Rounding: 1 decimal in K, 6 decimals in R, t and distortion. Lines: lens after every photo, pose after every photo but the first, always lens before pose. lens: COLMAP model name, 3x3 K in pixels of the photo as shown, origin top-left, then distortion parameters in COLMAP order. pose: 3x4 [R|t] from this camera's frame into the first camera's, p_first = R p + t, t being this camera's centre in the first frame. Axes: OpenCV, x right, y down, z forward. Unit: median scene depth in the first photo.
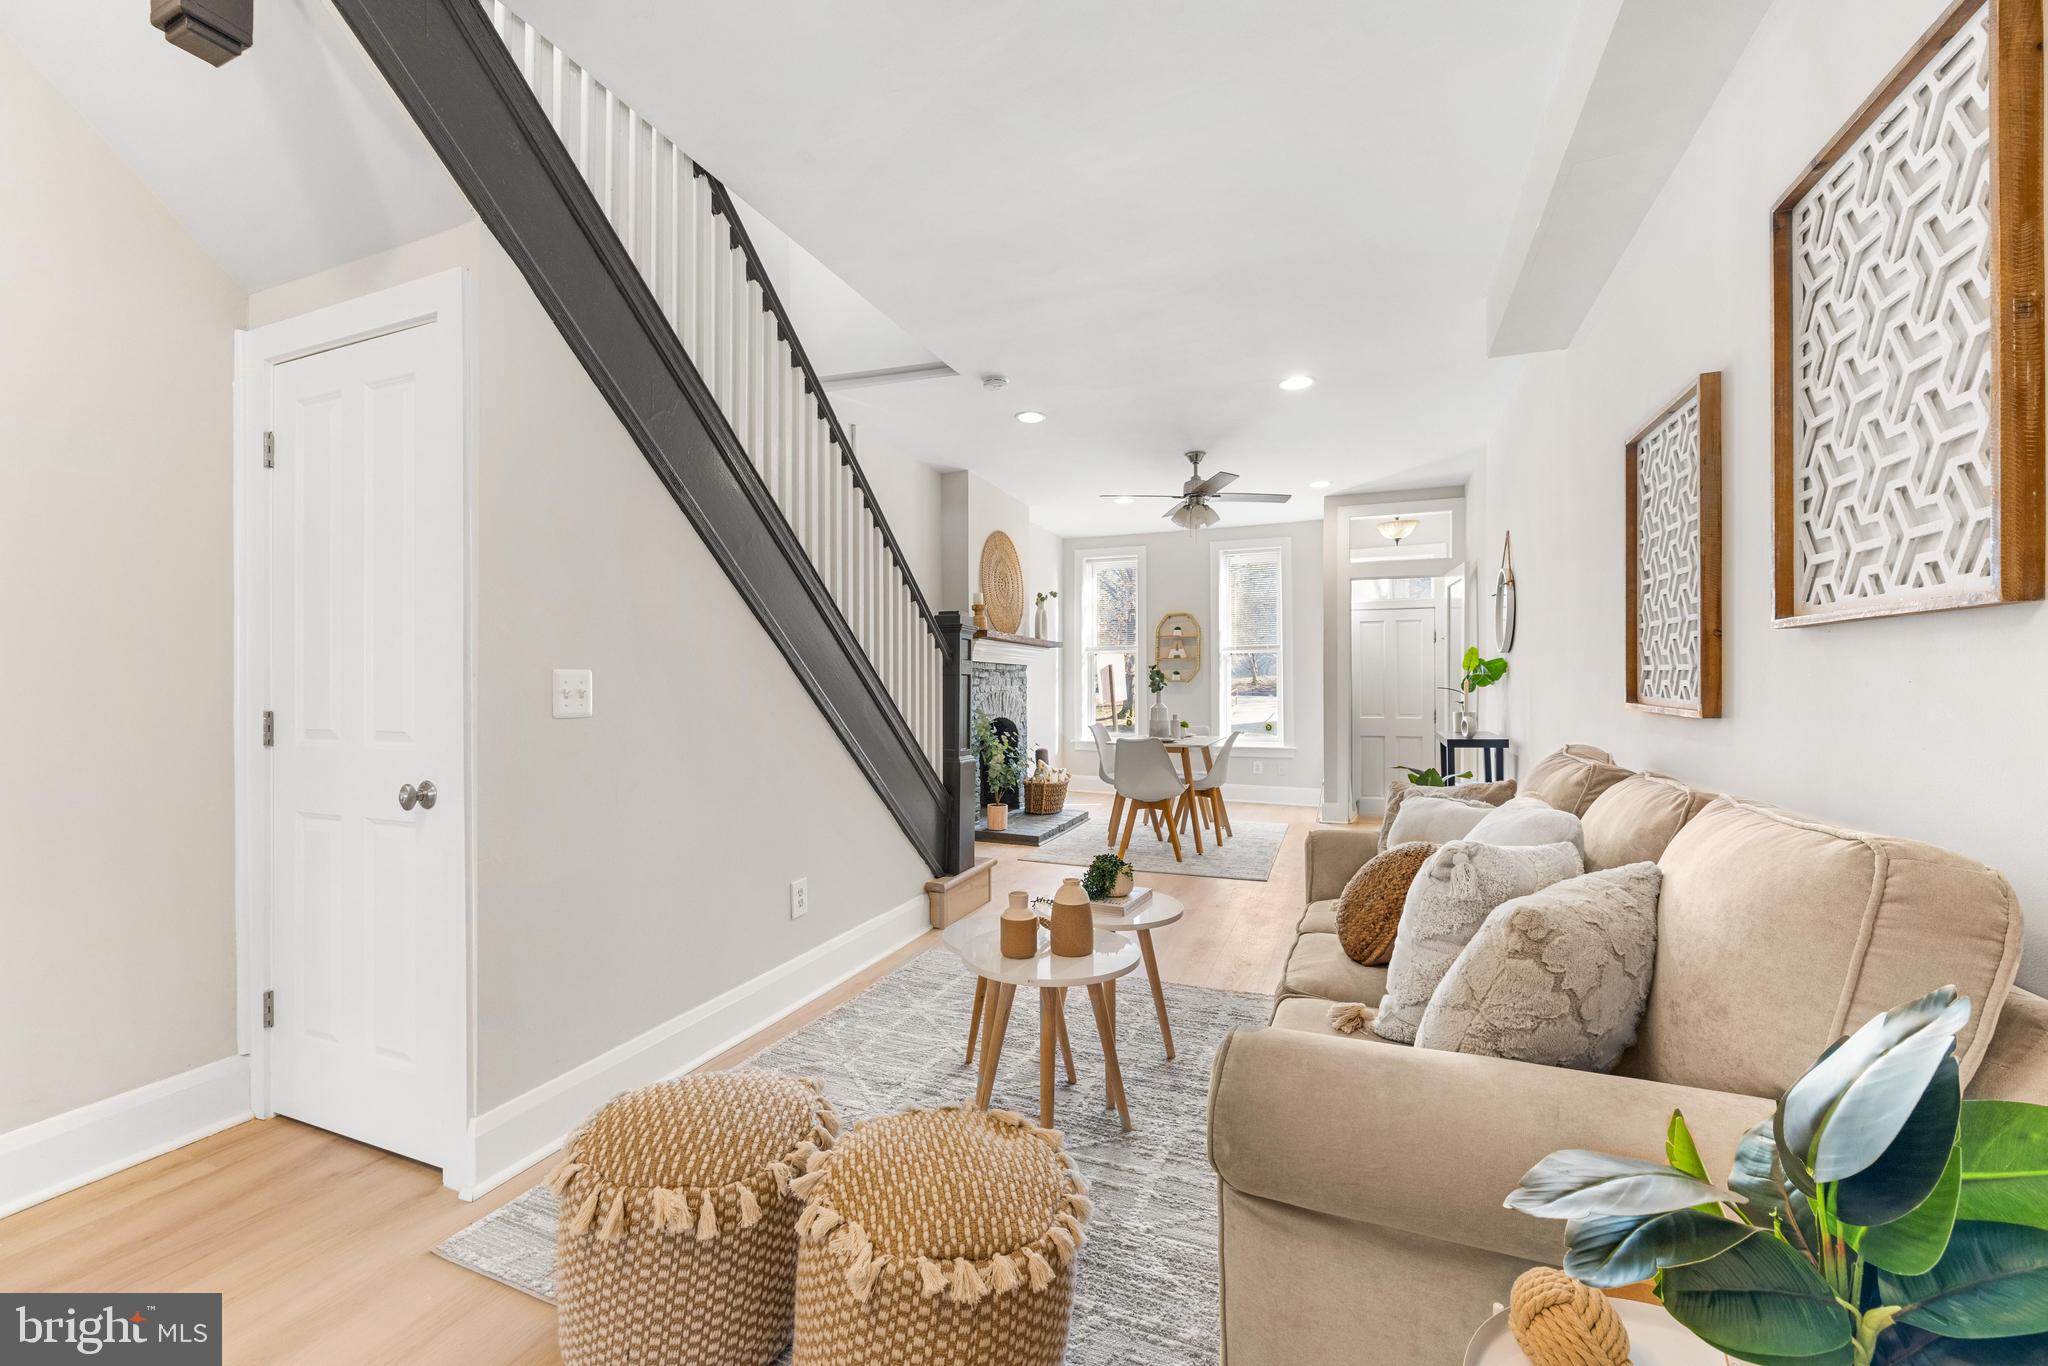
lens RADIAL K [[828.0, 0, 1016.9], [0, 828.0, 684.4], [0, 0, 1]] dist [0.007050, -0.000843]
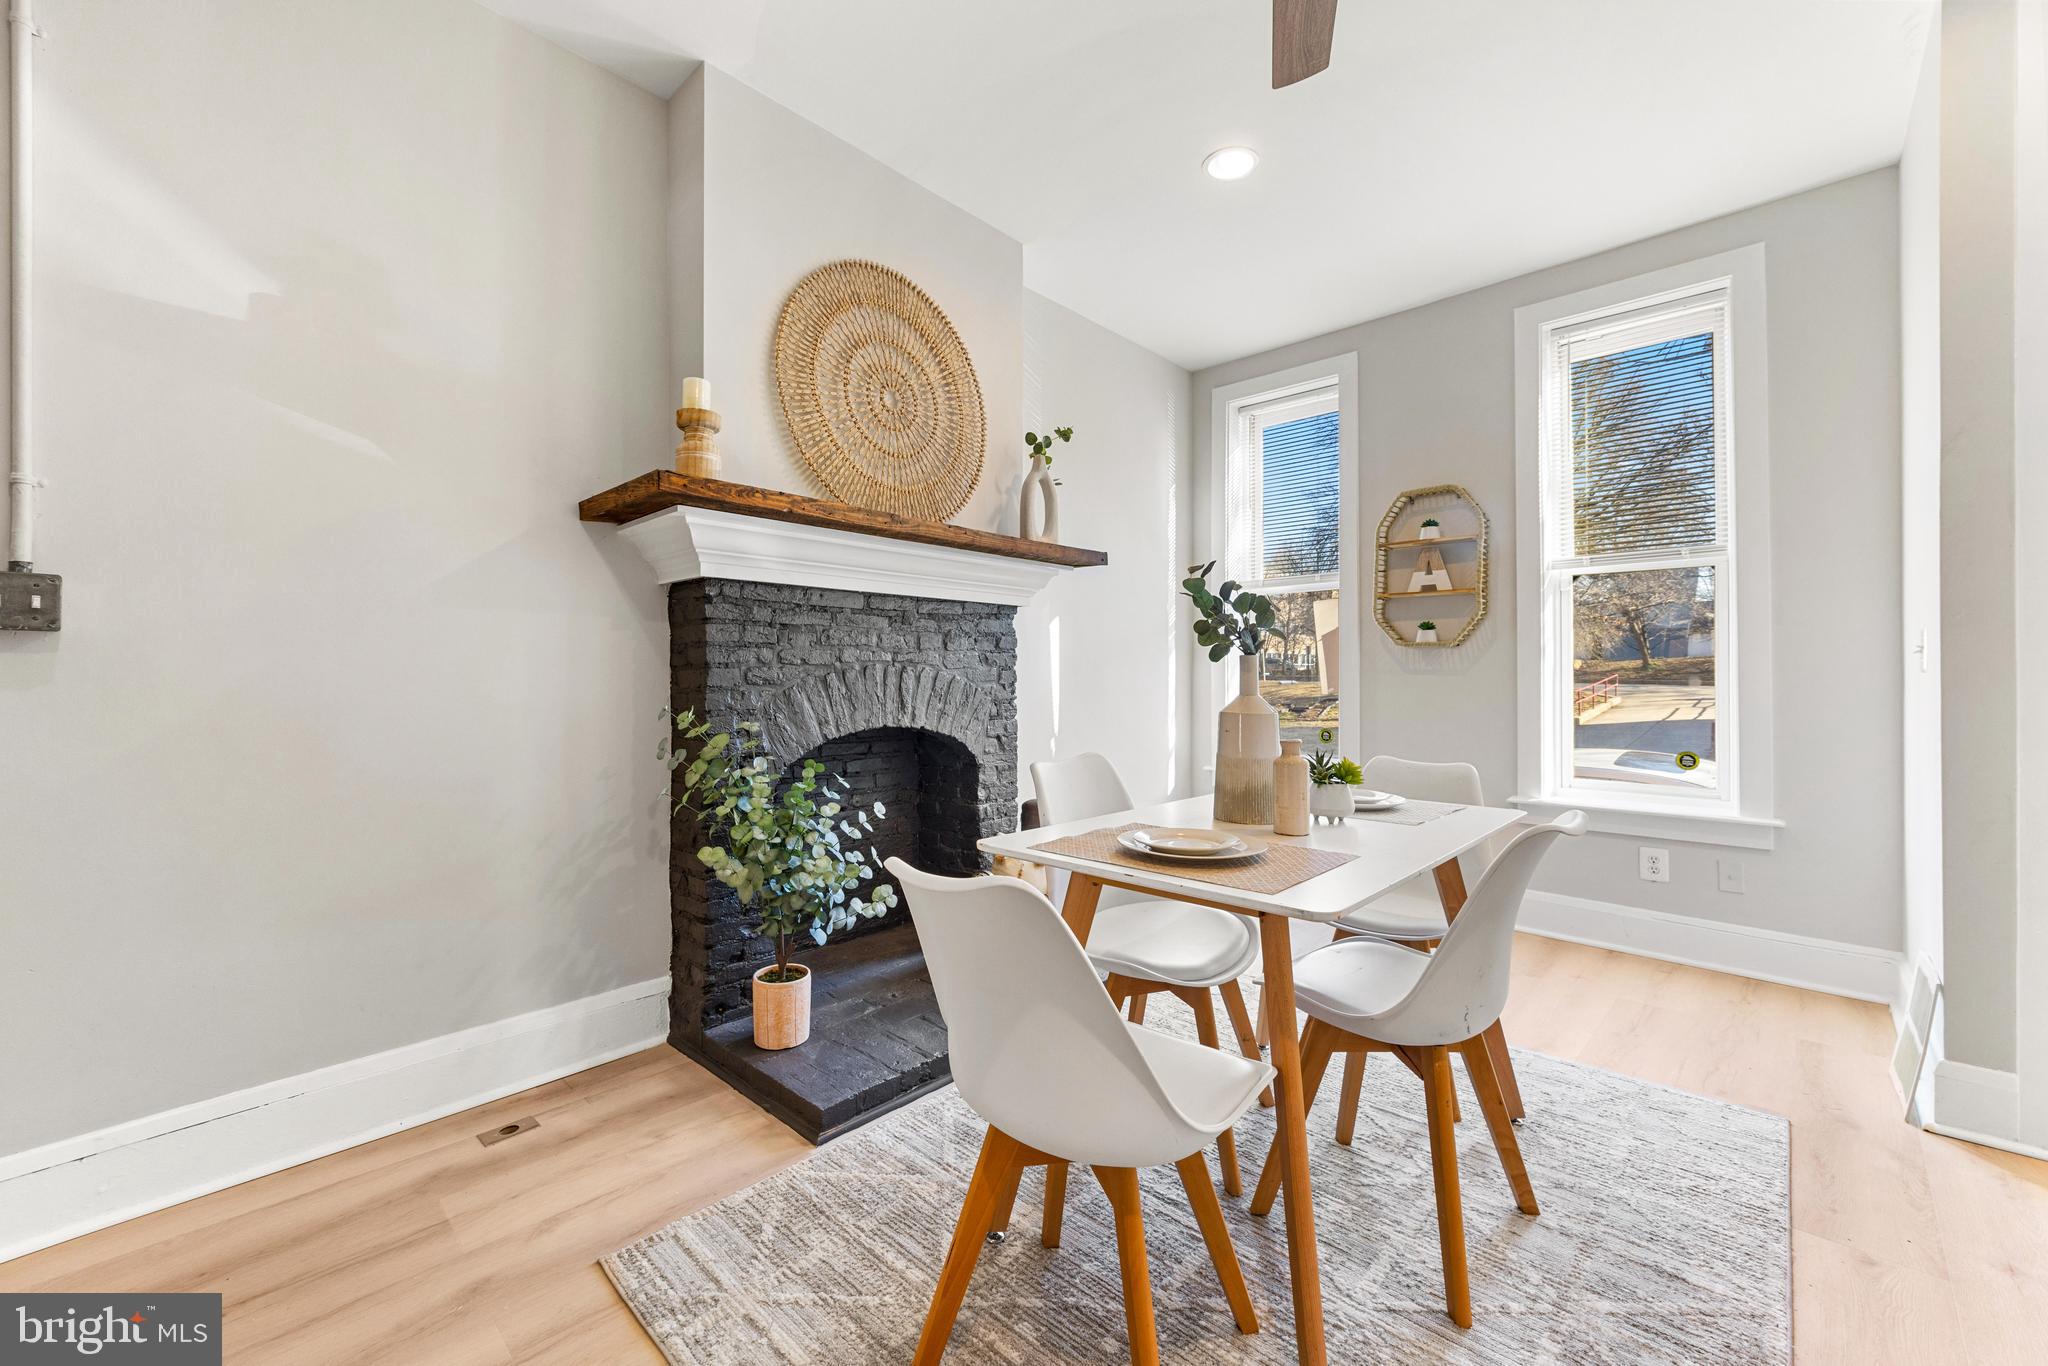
lens RADIAL K [[828.0, 0, 1030.3], [0, 828.0, 681.0], [0, 0, 1]] dist [0.007050, -0.000843]
pose [[0.936453, -0.001560, -0.350790, 0.151132], [0.003664, 0.999979, 0.005334, 0.011721], [0.350775, -0.006281, 0.936439, 0.523777]]
